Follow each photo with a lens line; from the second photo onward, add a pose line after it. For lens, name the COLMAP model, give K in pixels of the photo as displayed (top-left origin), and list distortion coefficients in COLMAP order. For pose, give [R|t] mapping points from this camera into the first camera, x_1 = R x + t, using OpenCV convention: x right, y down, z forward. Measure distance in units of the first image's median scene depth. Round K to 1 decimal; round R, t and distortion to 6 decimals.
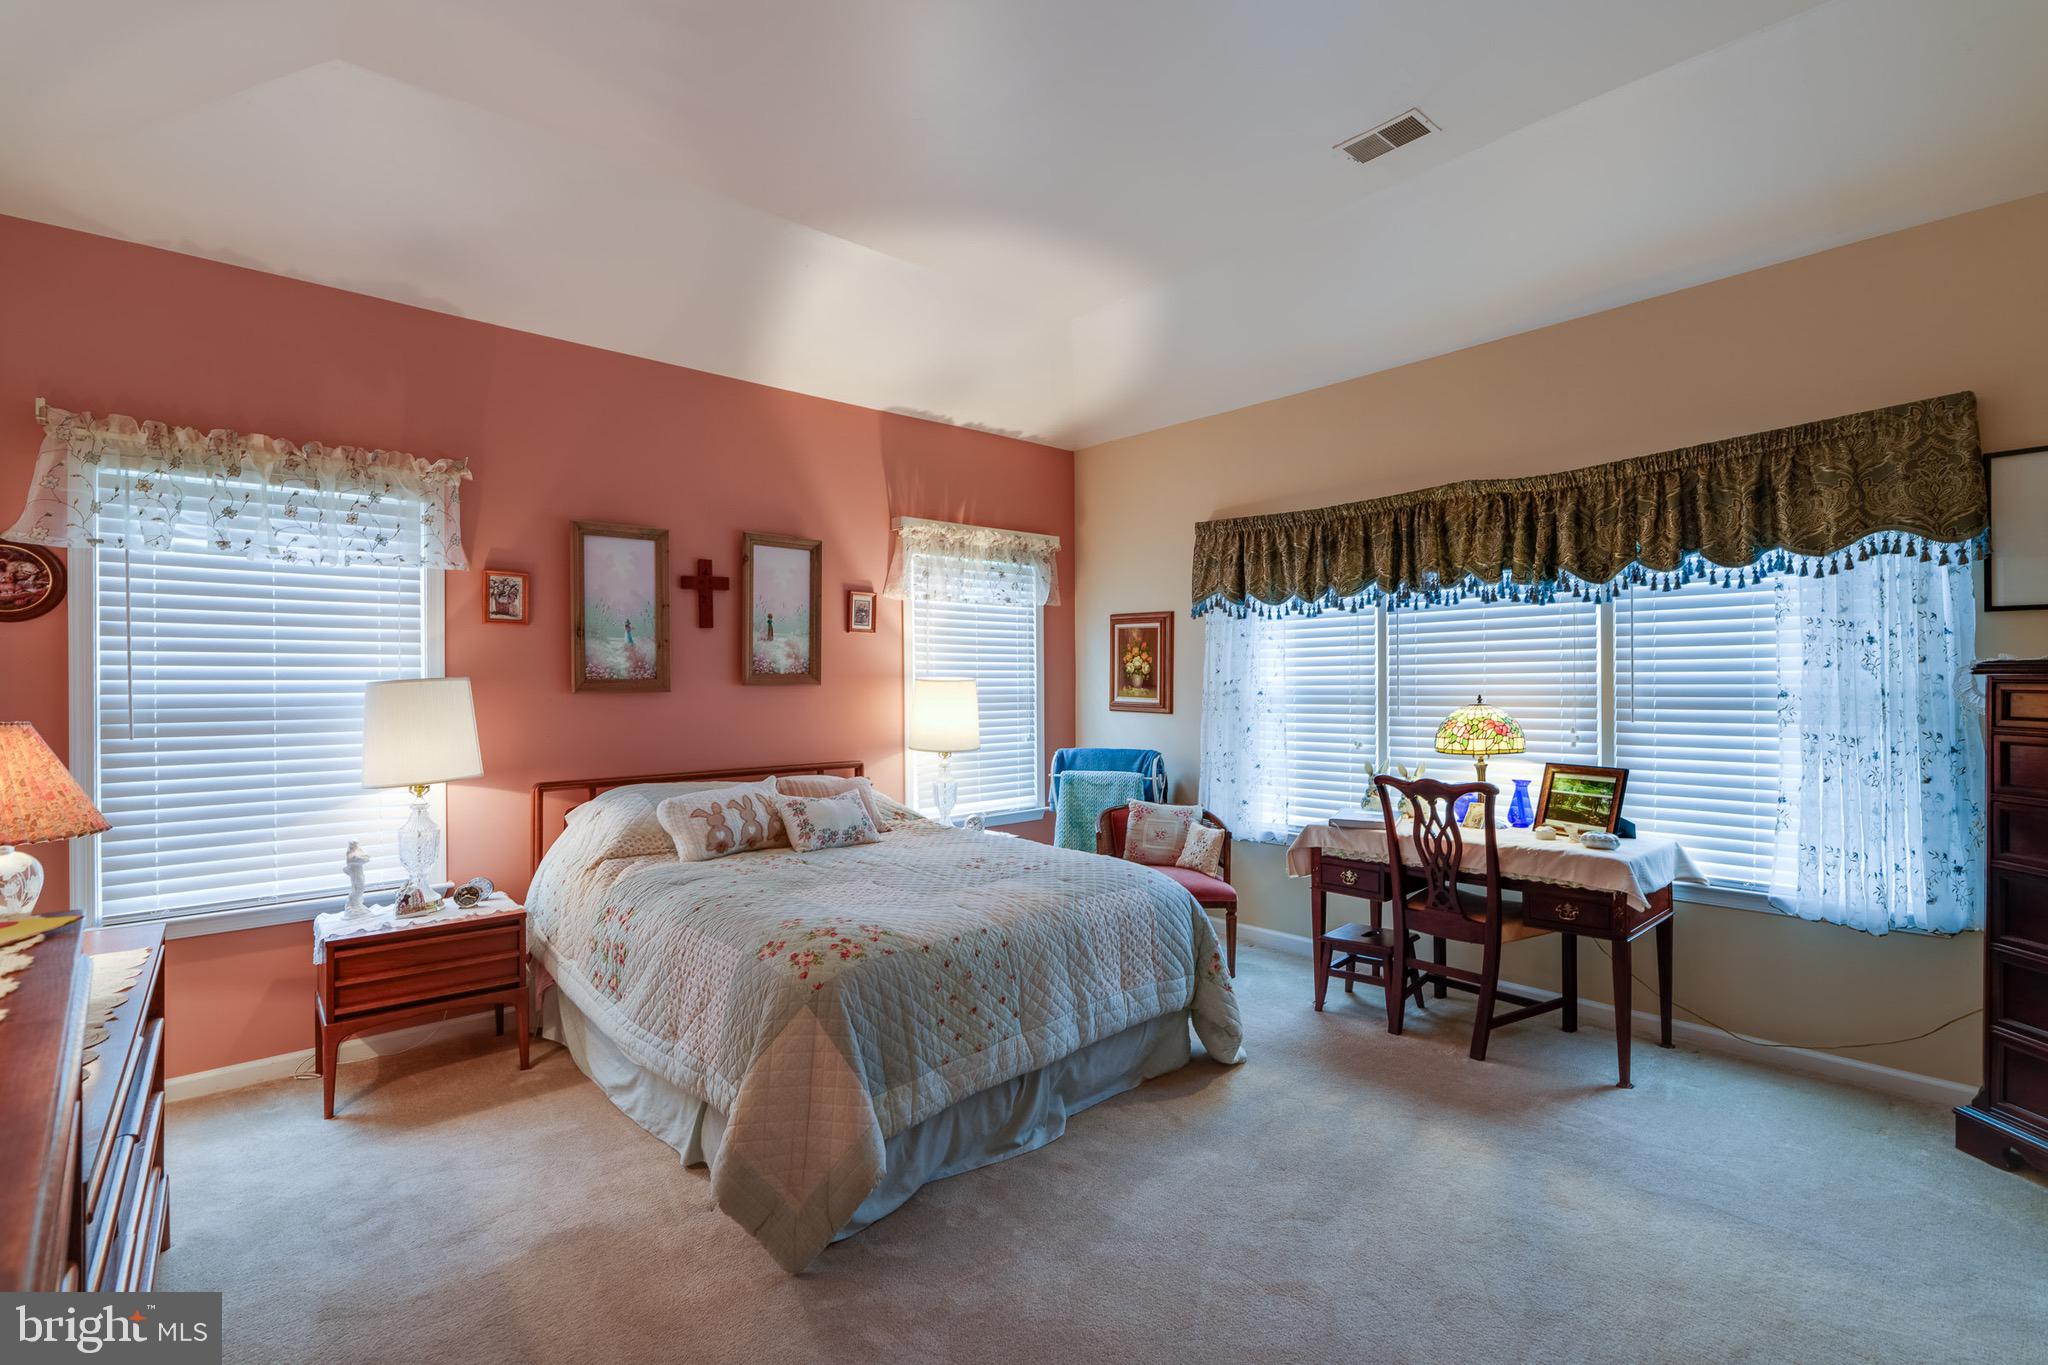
lens RADIAL K [[929.9, 0, 1023.0], [0, 929.9, 679.8], [0, 0, 1]] dist [0.000307, -0.000072]
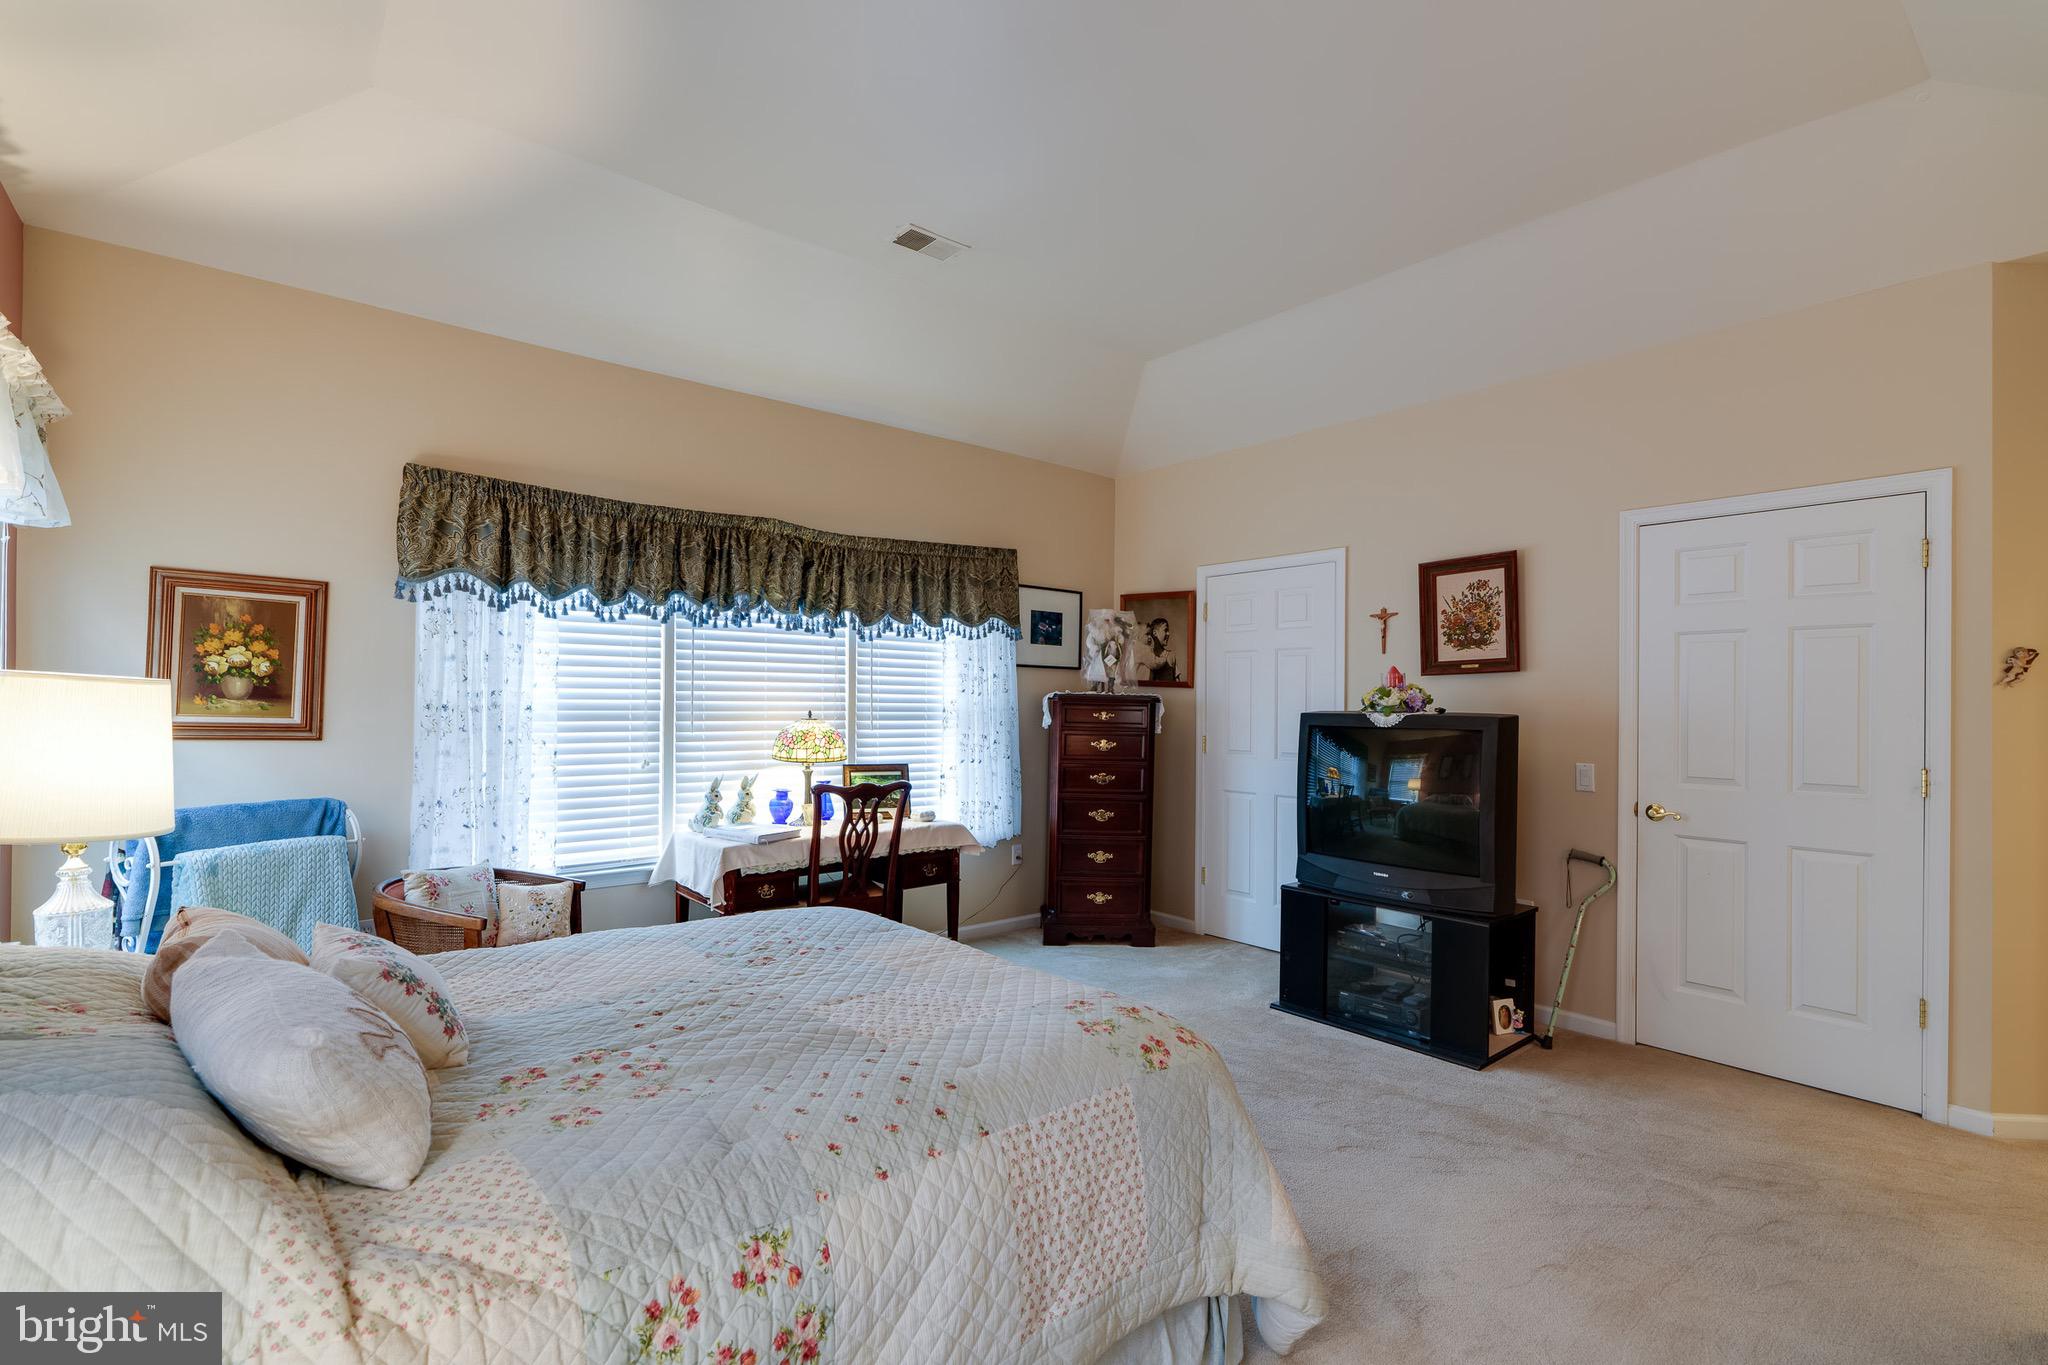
lens RADIAL K [[929.9, 0, 1017.9], [0, 929.9, 698.8], [0, 0, 1]] dist [0.000307, -0.000072]
pose [[0.046917, 0.011216, 0.998836, -0.571415], [-0.016612, 0.999807, -0.010446, 0.008125], [-0.998761, -0.016103, 0.047095, 0.599750]]
